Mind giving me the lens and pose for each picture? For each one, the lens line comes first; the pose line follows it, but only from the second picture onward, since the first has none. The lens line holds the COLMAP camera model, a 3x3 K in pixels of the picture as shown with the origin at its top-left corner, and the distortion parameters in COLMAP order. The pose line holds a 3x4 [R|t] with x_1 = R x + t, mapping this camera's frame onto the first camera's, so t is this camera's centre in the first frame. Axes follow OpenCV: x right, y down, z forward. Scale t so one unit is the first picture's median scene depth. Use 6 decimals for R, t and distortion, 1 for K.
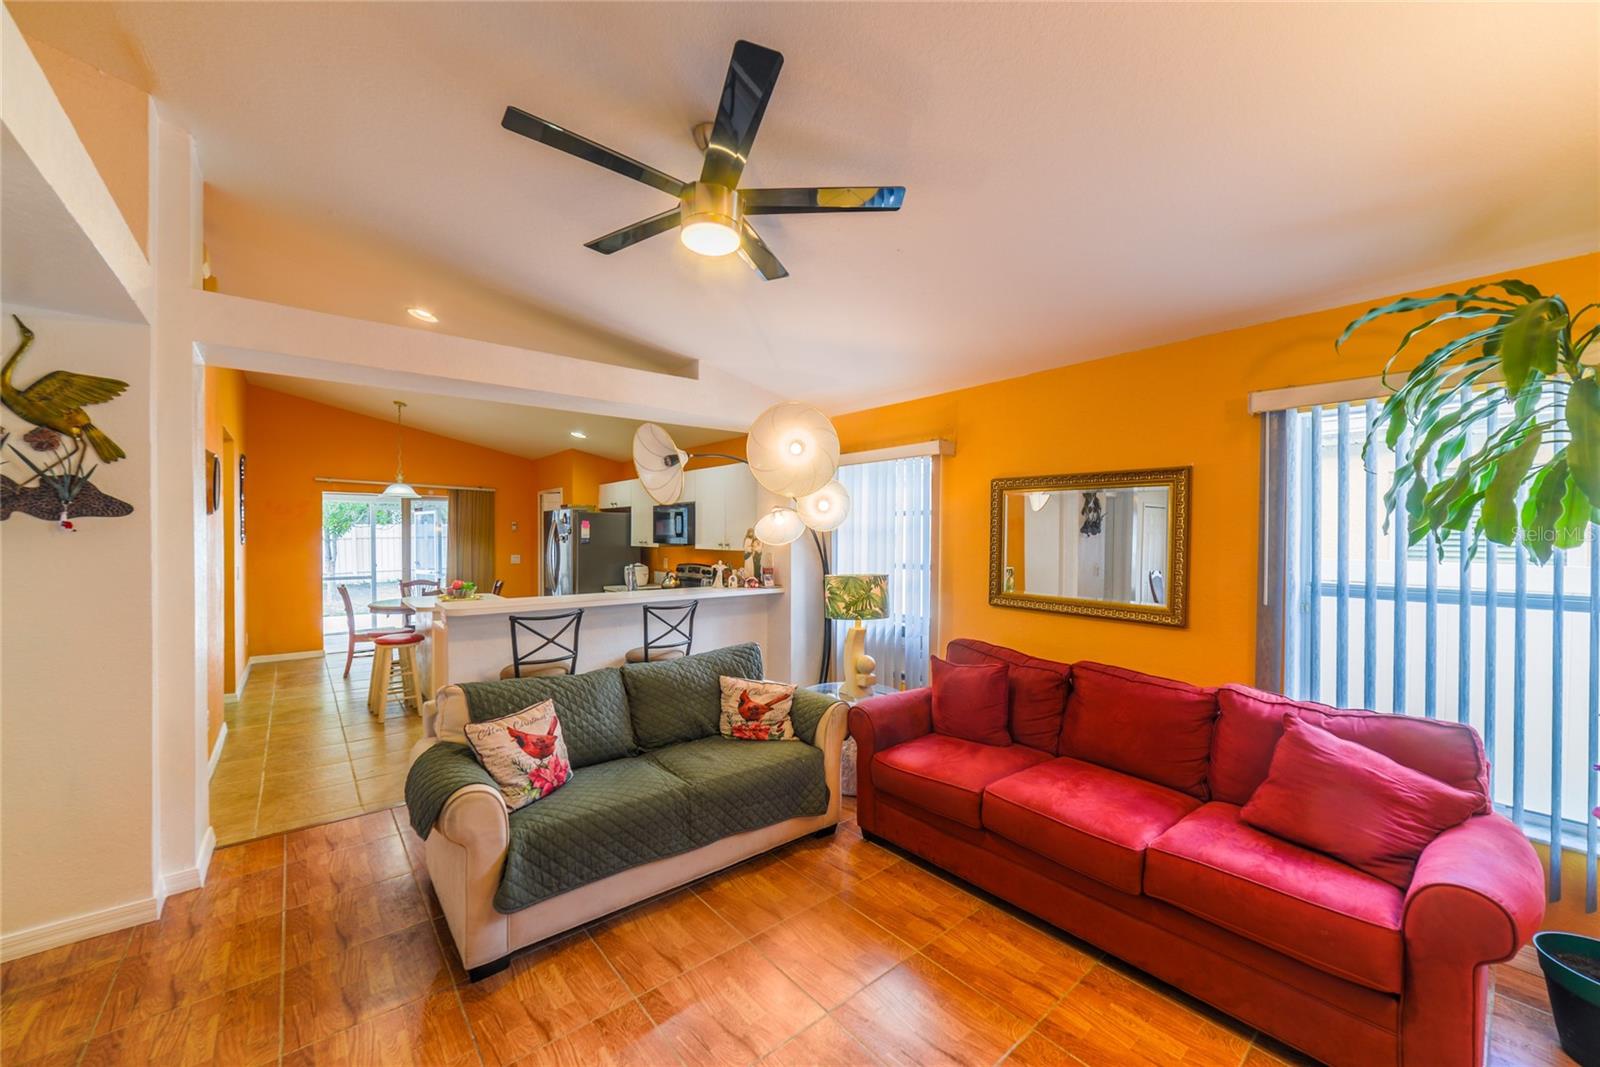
lens RADIAL K [[615.0, 0, 778.8], [0, 615.0, 541.9], [0, 0, 1]] dist [-0.001248, 0.000806]
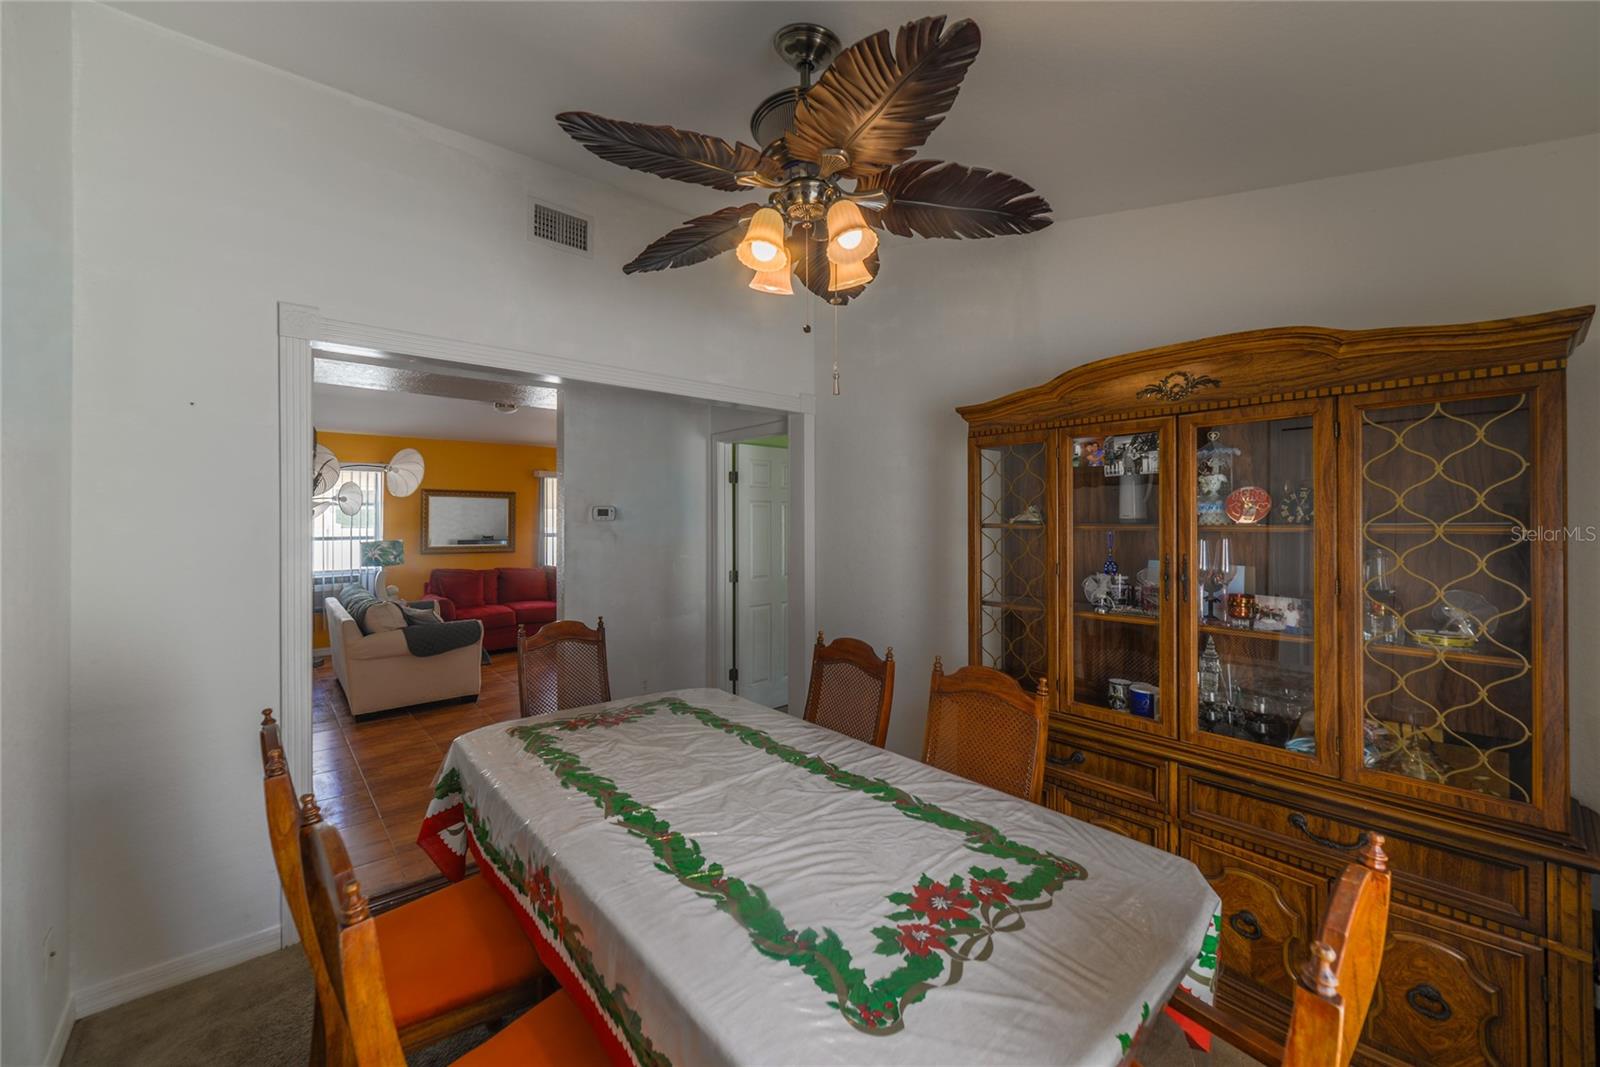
lens RADIAL K [[615.0, 0, 746.8], [0, 615.0, 527.8], [0, 0, 1]] dist [-0.001248, 0.000806]
pose [[-0.006743, -0.012664, 0.999897, -0.925800], [0.017600, 0.999763, 0.012781, 0.008025], [-0.999822, 0.017684, -0.006519, -0.003683]]
